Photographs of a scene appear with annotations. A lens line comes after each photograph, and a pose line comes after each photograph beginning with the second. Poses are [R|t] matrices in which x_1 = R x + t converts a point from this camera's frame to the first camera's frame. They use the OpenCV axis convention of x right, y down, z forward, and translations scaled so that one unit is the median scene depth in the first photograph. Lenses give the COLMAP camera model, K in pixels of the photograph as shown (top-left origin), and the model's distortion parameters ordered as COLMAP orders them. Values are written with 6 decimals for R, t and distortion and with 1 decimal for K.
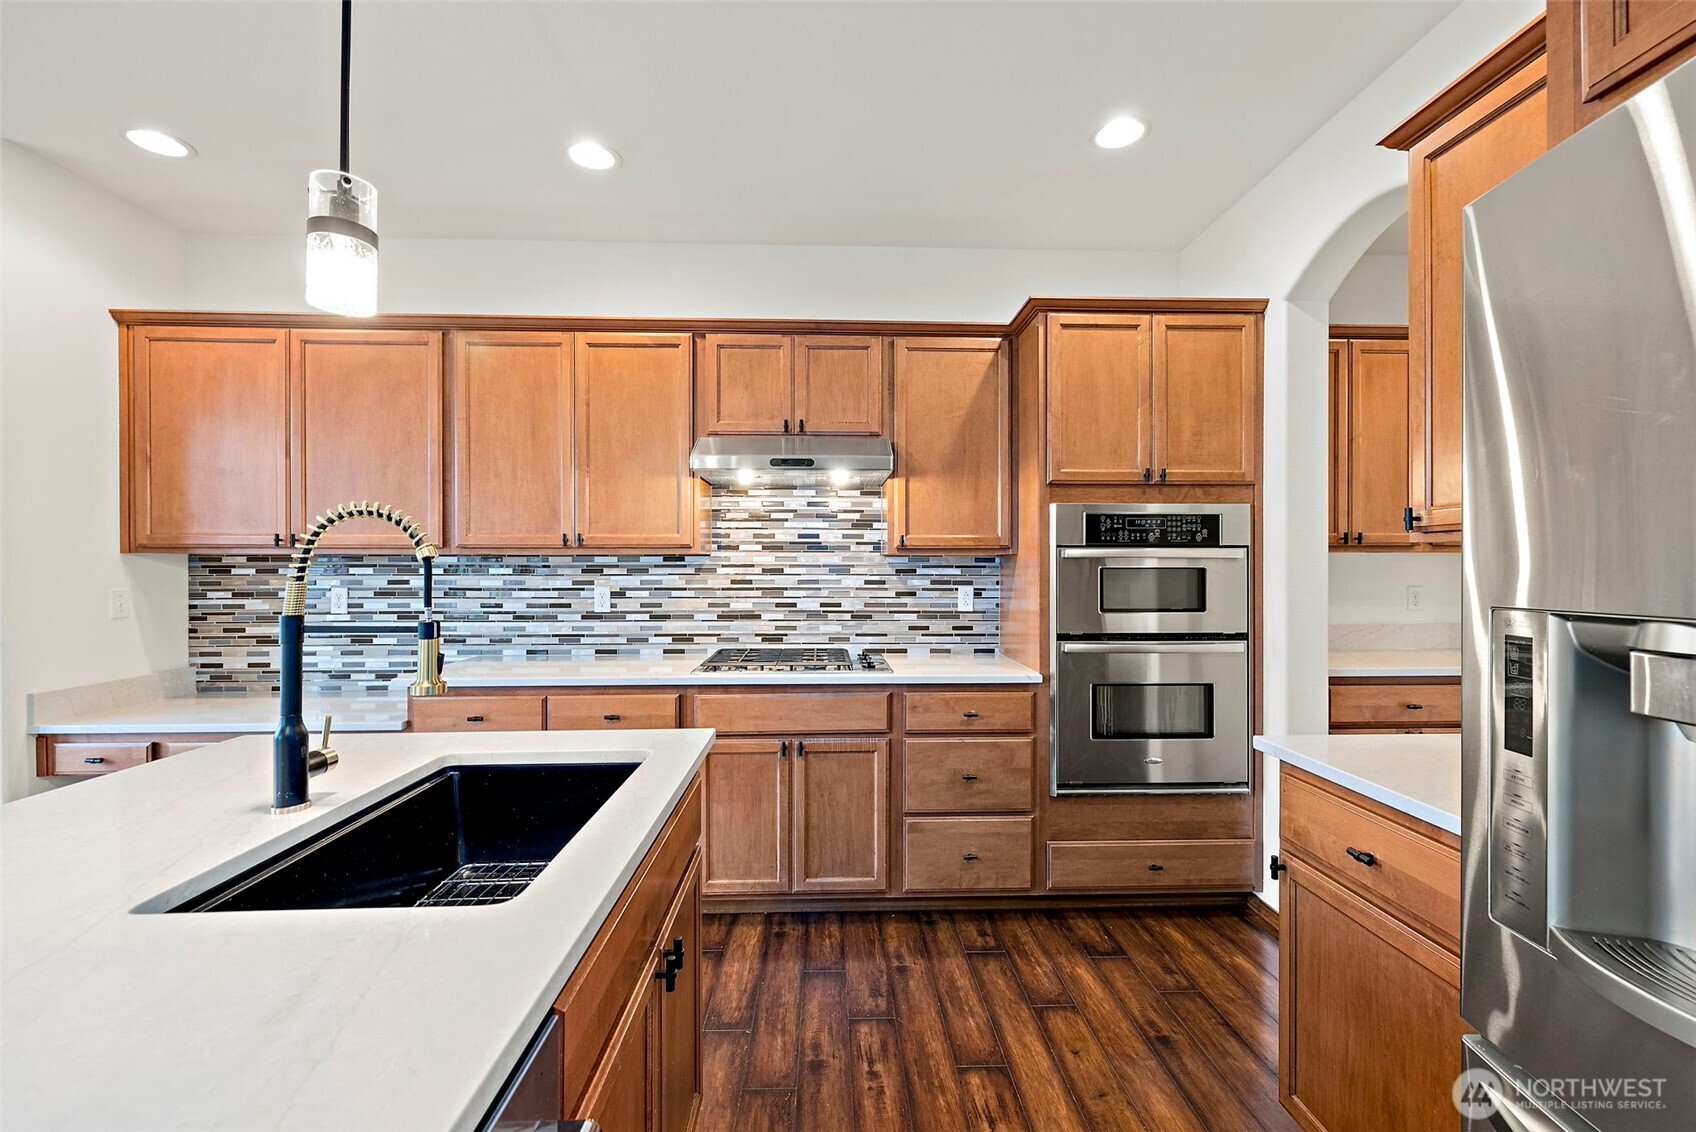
lens RADIAL K [[722.3, 0, 848.0], [0, 722.3, 566.0], [0, 0, 1]] dist [-0.000797, -0.000498]
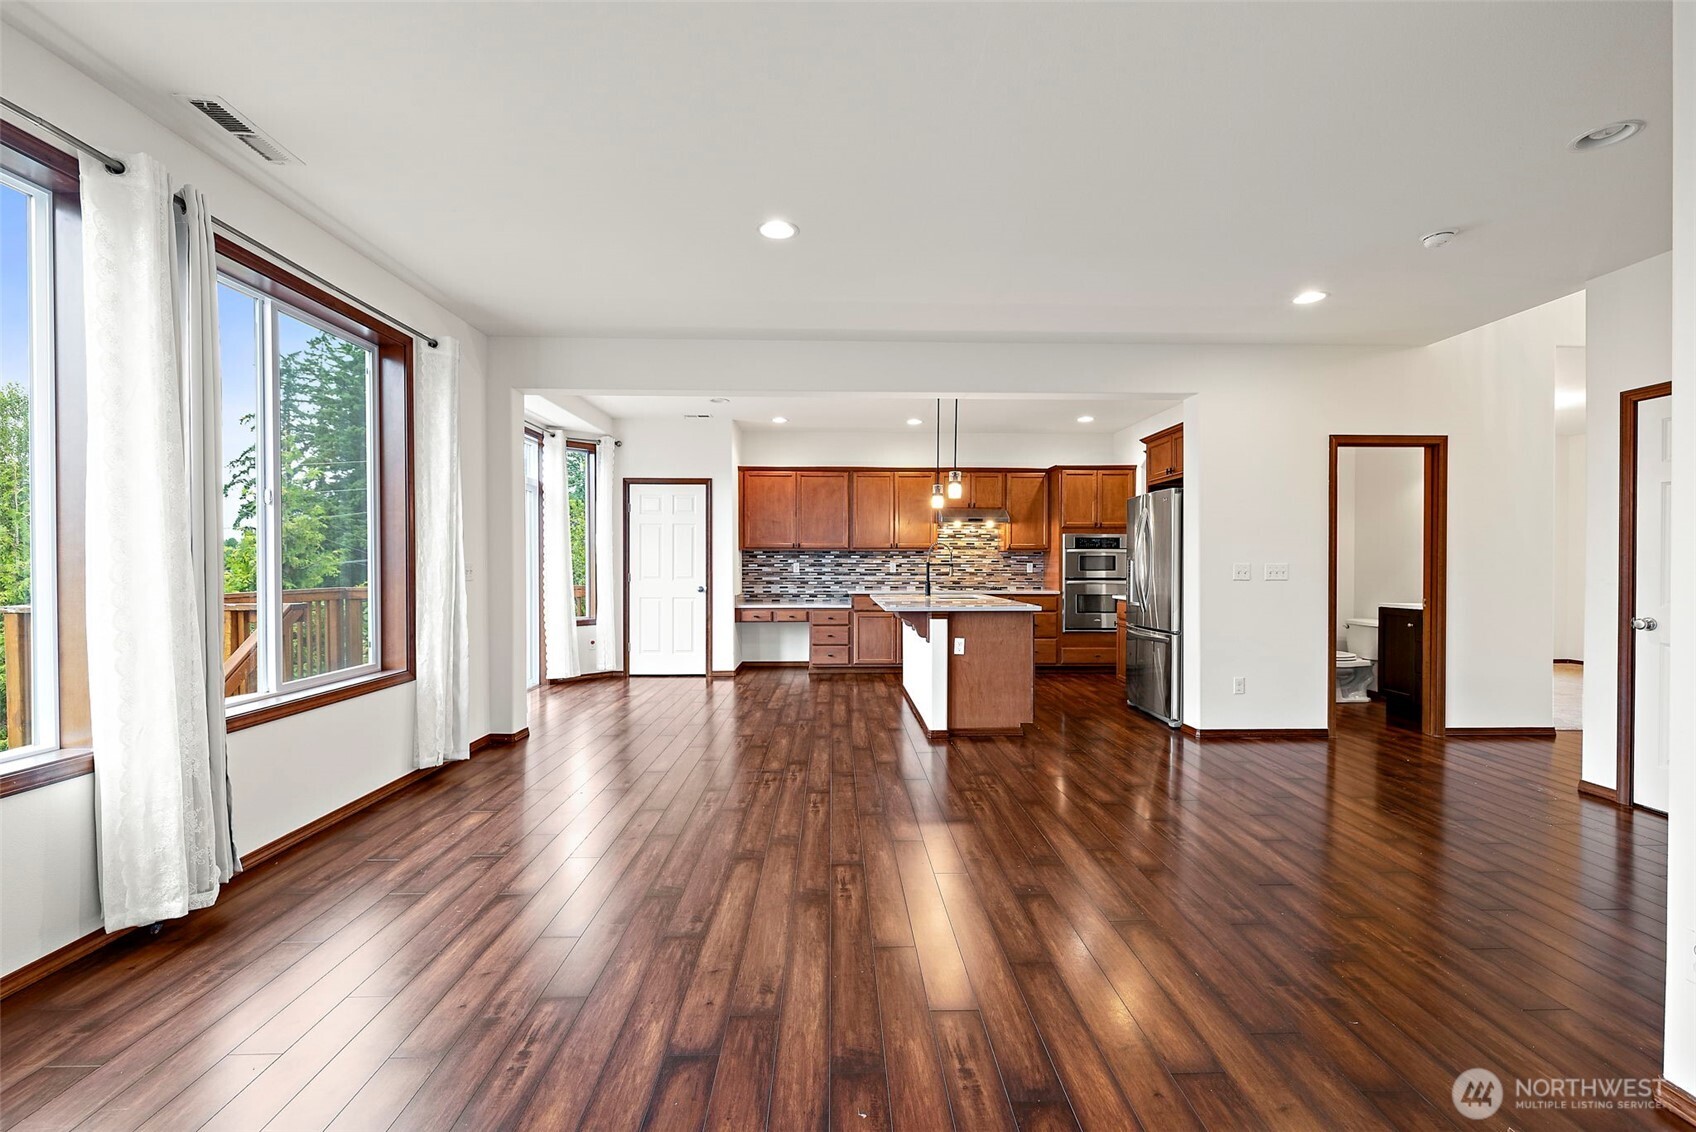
lens RADIAL K [[722.3, 0, 848.0], [0, 722.3, 566.0], [0, 0, 1]] dist [-0.000797, -0.000498]
pose [[0.999901, 0.002092, -0.013886, -0.478648], [-0.001976, 0.999963, 0.008355, 0.018926], [0.013903, -0.008327, 0.999869, -1.687815]]
